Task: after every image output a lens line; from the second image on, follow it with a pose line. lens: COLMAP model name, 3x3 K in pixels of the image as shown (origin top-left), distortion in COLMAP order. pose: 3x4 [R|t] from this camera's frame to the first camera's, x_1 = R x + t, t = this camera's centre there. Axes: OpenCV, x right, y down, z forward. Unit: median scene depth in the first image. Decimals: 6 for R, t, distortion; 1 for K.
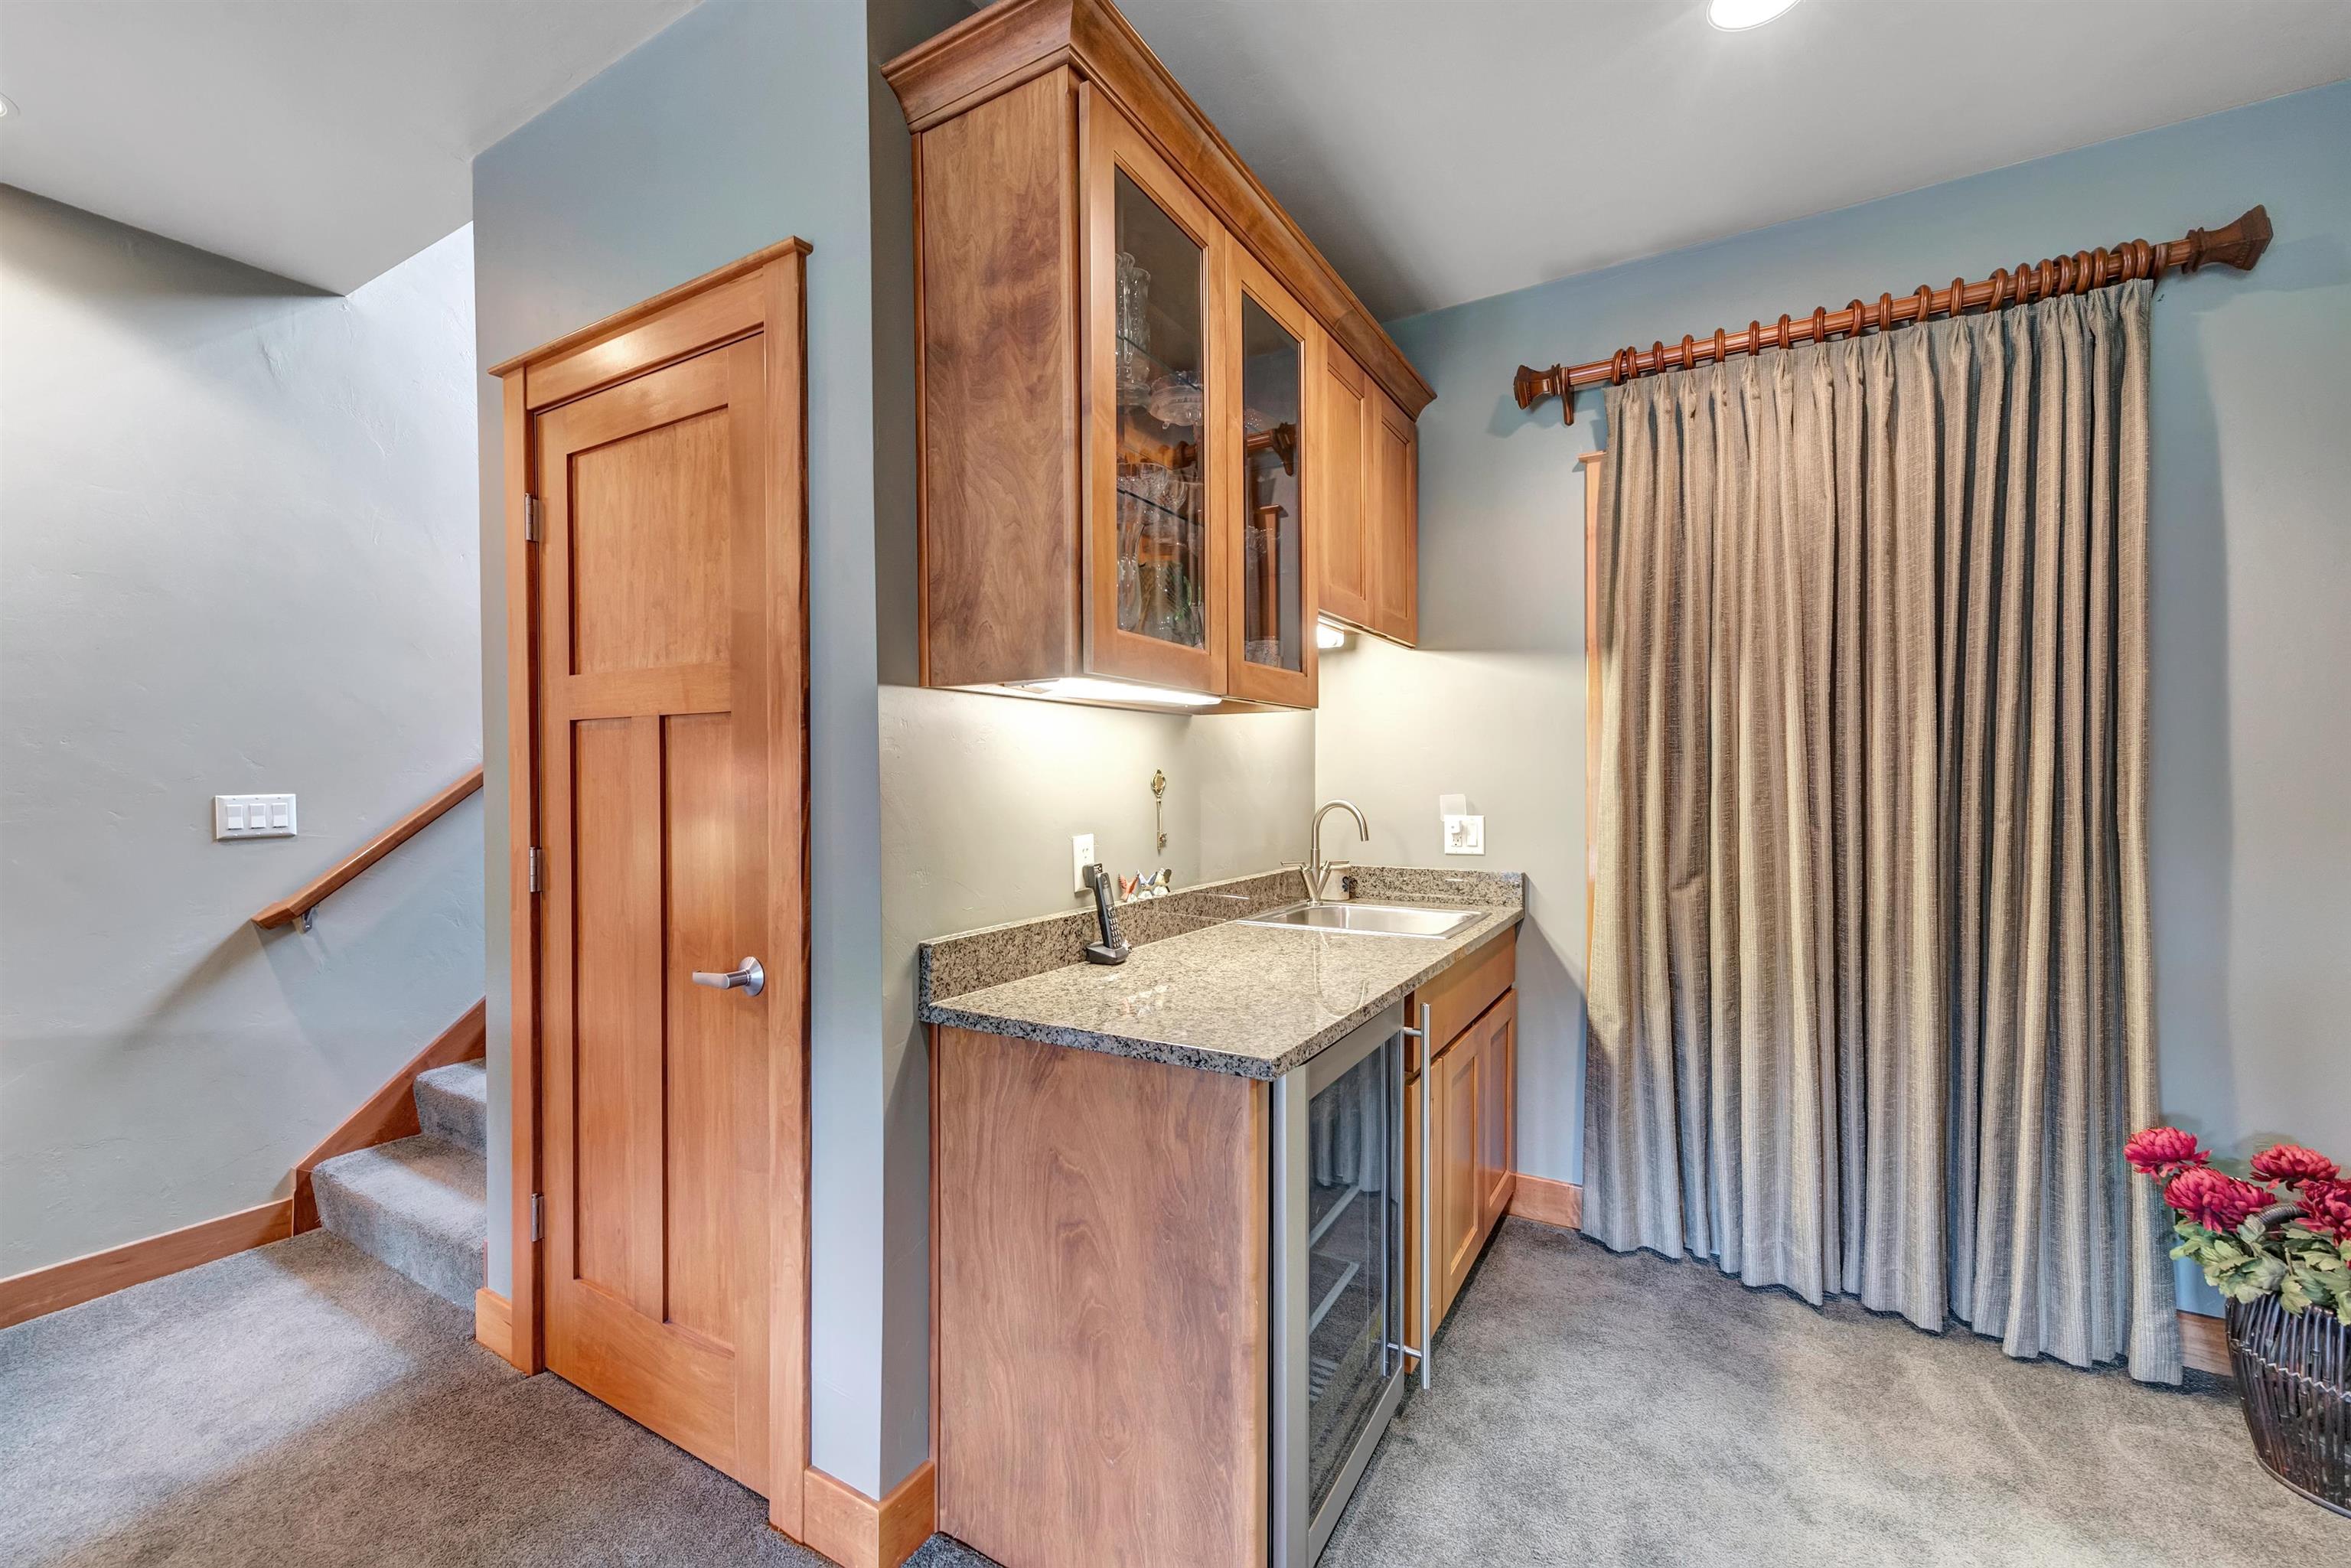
lens RADIAL K [[940.8, 0, 1177.9], [0, 940.8, 785.4], [0, 0, 1]] dist [-0.000481, 0.000339]
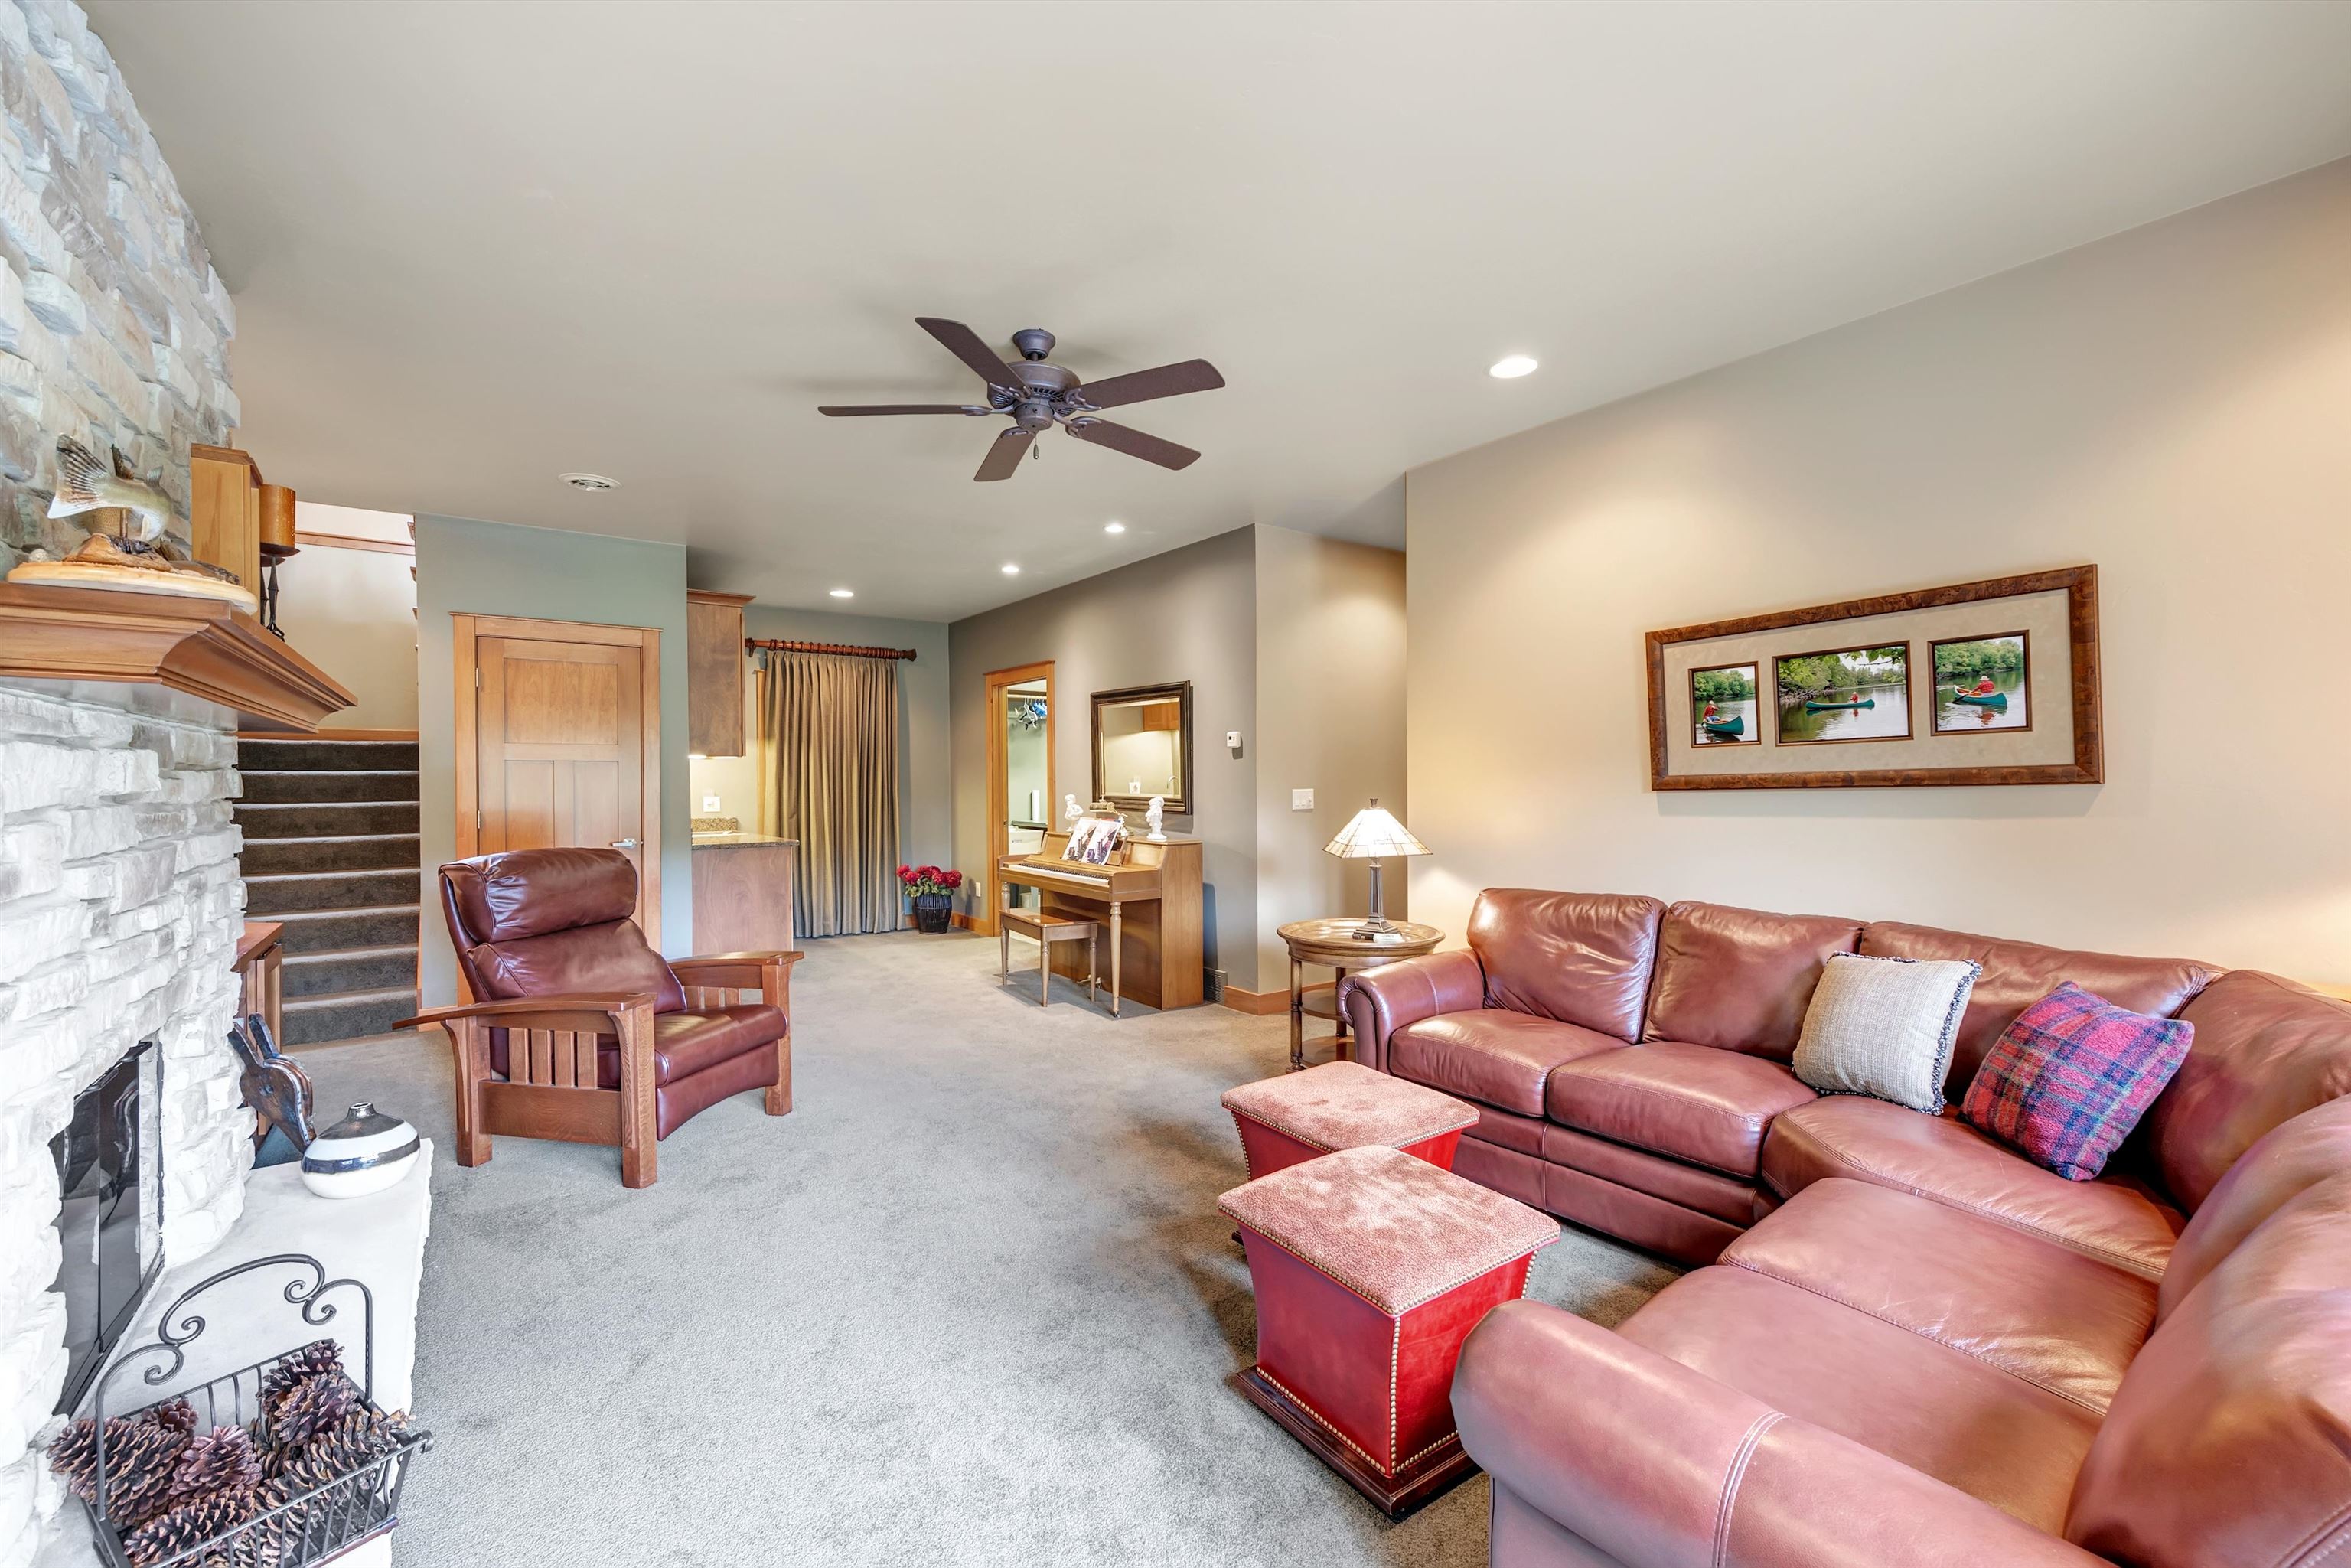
lens RADIAL K [[940.8, 0, 1173.3], [0, 940.8, 778.2], [0, 0, 1]] dist [-0.000481, 0.000339]
pose [[0.370328, 0.000372, 0.928901, -2.347625], [0.016526, 0.999839, -0.006989, 0.027954], [-0.928754, 0.017939, 0.370262, -1.641673]]
